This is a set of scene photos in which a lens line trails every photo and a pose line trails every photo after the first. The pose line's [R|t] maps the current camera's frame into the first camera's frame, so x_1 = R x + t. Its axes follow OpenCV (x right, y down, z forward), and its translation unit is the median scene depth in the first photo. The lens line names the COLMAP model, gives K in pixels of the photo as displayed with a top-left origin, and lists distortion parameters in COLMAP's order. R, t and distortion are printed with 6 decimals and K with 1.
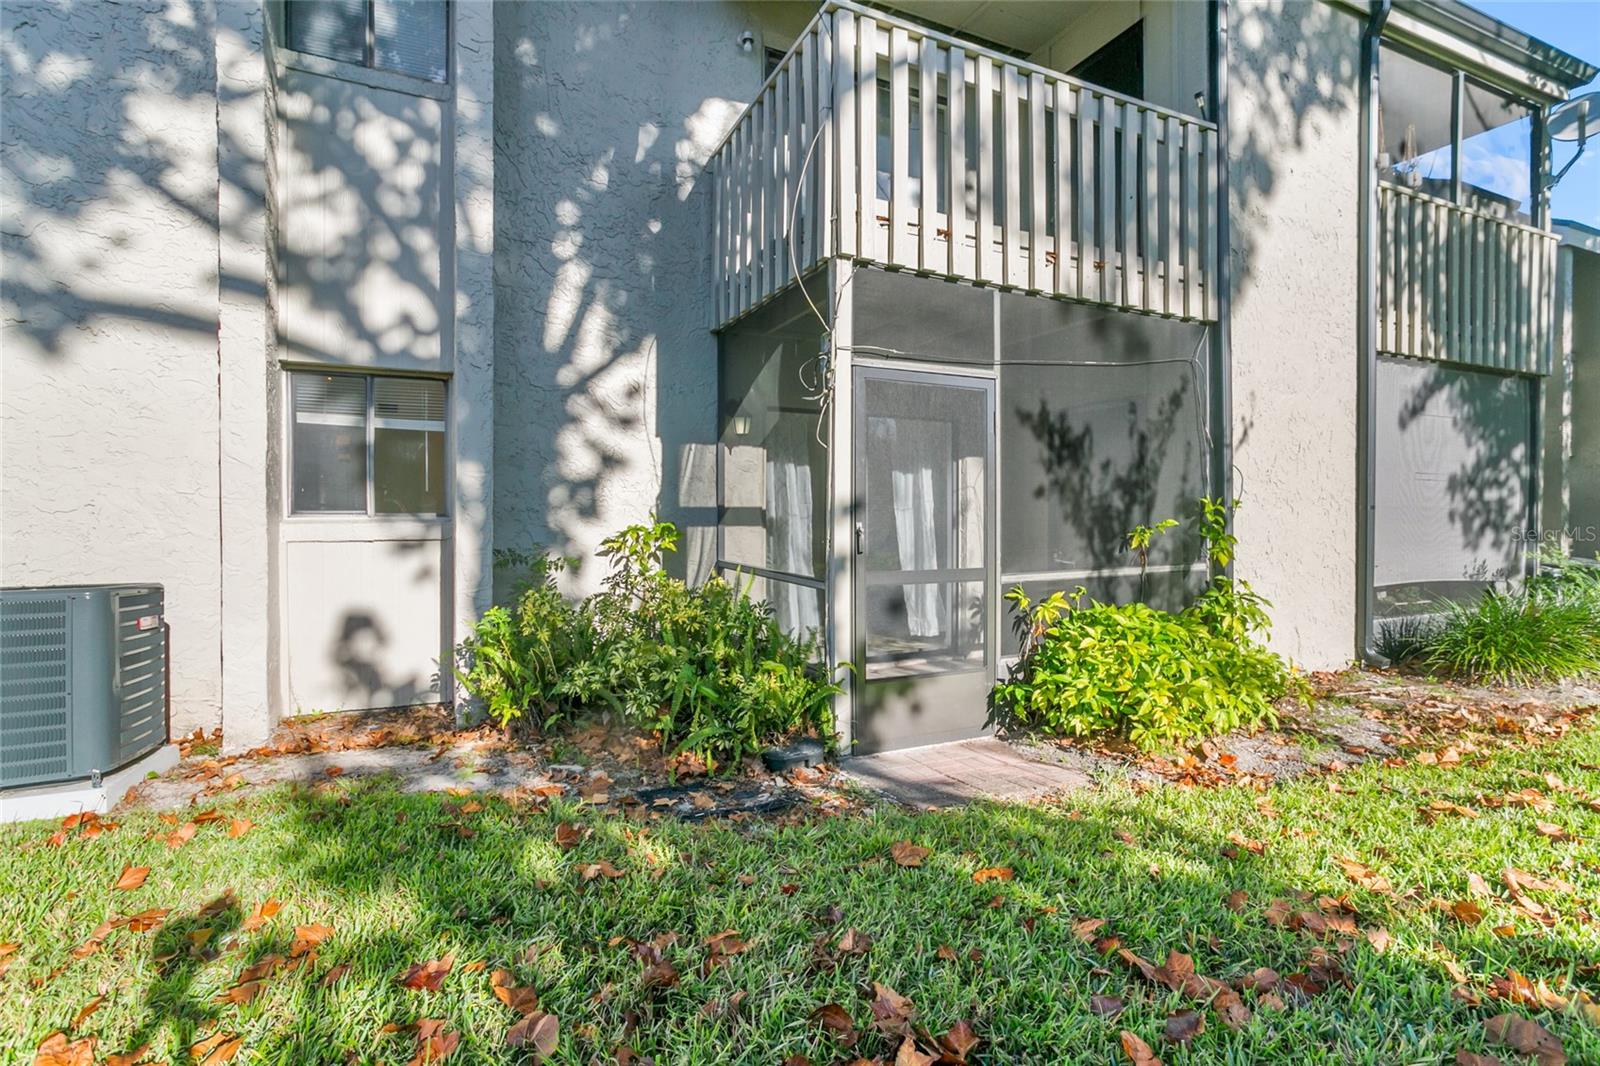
lens RADIAL K [[771.7, 0, 801.4], [0, 771.7, 531.7], [0, 0, 1]] dist [-0.058289, 0.034019]
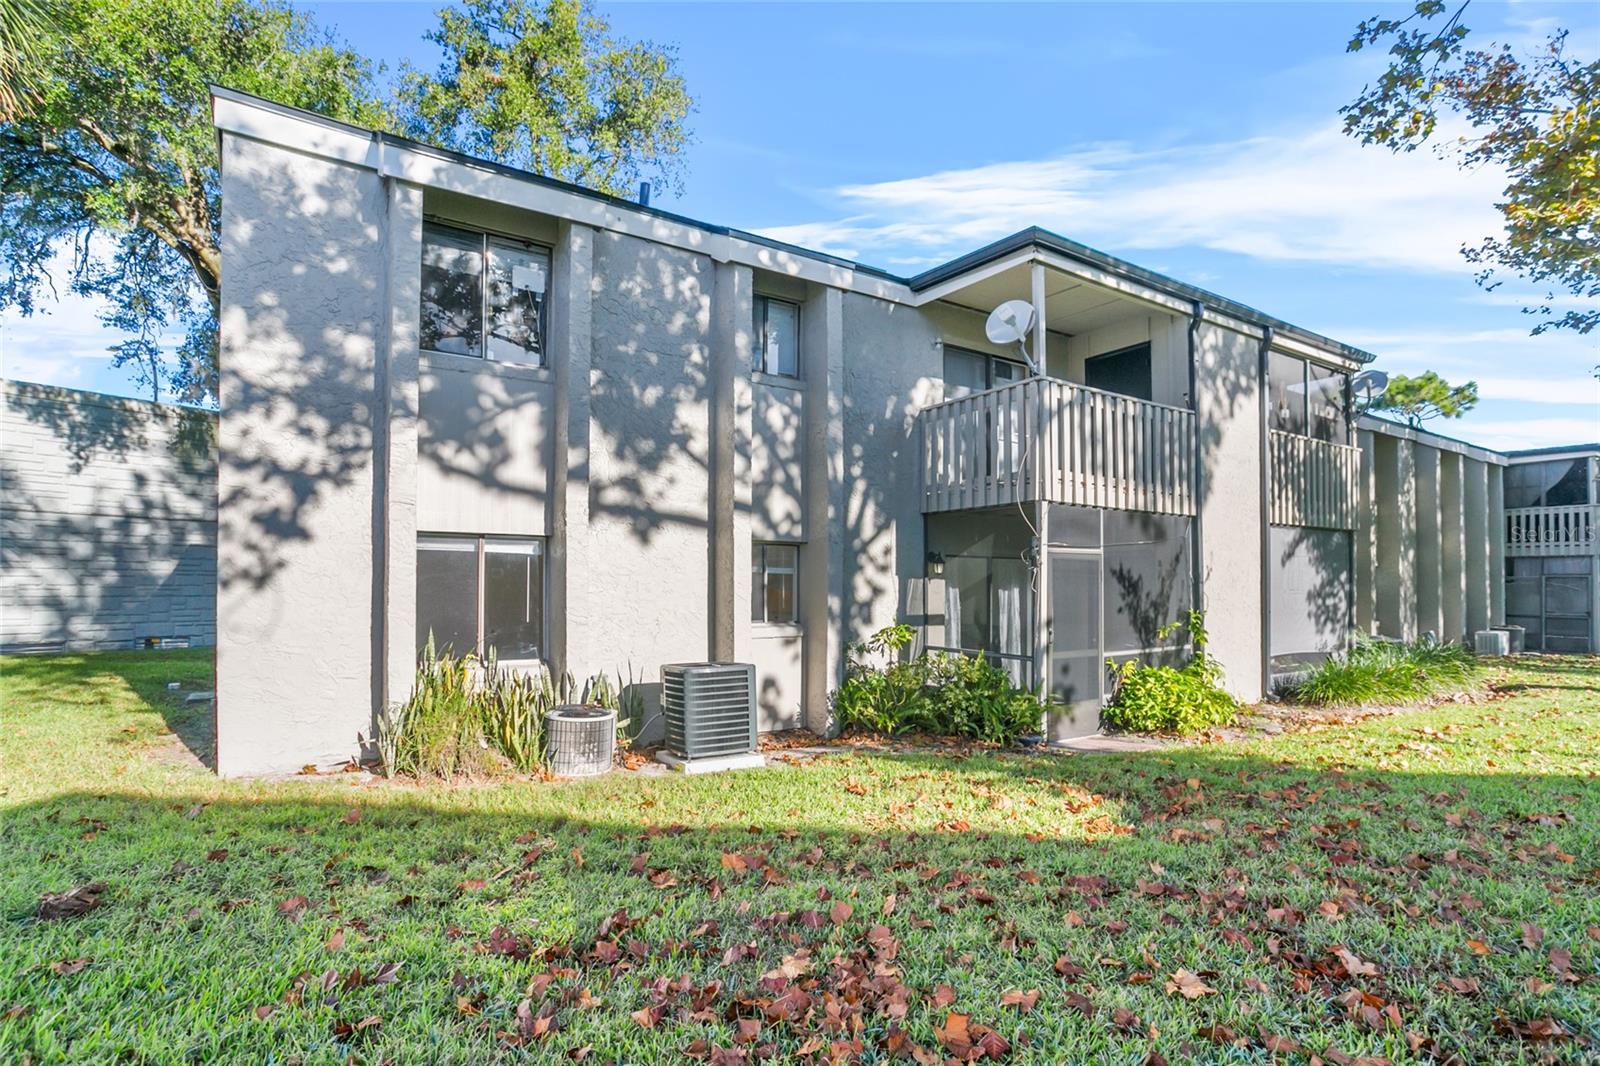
lens RADIAL K [[790.1, 0, 798.8], [0, 790.1, 594.0], [0, 0, 1]] dist [-0.048771, 0.037980]
pose [[0.990432, -0.003595, 0.137955, -0.689708], [0.006140, 0.999819, -0.018029, -0.054711], [-0.137865, 0.018704, 0.990274, -0.774650]]
